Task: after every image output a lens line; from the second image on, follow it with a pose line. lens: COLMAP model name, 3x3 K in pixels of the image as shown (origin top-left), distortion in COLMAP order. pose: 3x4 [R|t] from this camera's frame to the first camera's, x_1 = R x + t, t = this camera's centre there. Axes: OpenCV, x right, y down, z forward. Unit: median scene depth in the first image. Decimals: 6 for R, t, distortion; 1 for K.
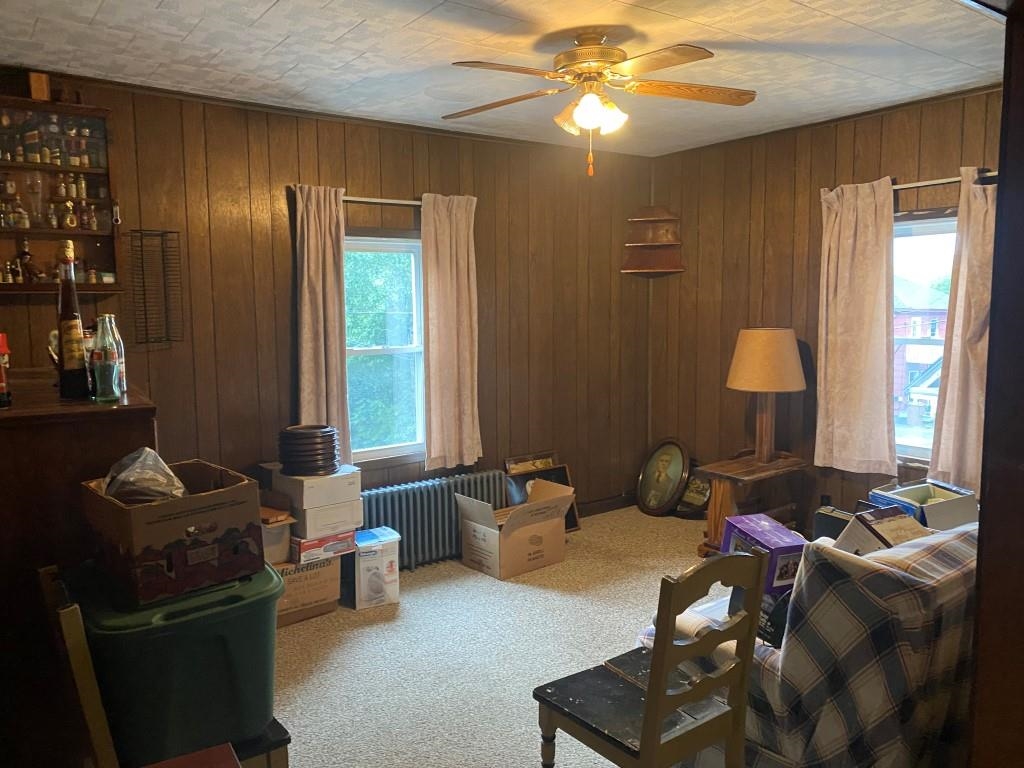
lens RADIAL K [[779.7, 0, 502.3], [0, 779.7, 383.0], [0, 0, 1]] dist [0.045979, -0.045164]
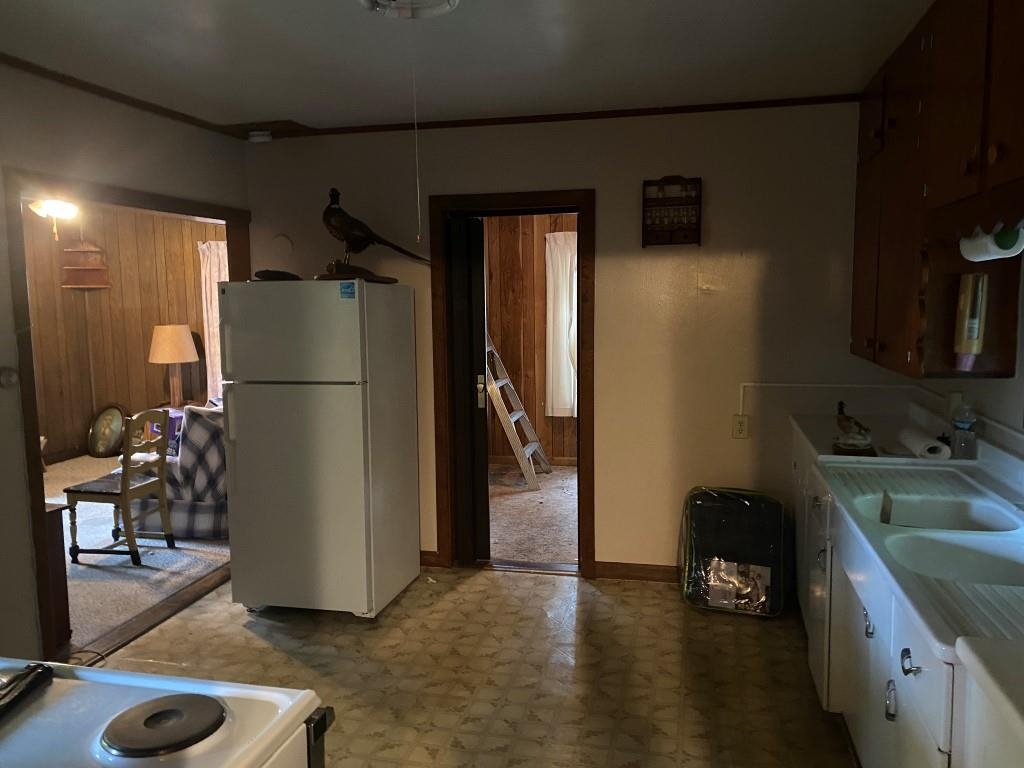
lens RADIAL K [[779.7, 0, 510.6], [0, 779.7, 384.3], [0, 0, 1]] dist [0.045979, -0.045164]
pose [[0.758832, -0.071012, 0.647404, -0.227142], [0.071792, 0.997101, 0.025222, 0.073281], [-0.647318, 0.027339, 0.761730, -0.814560]]
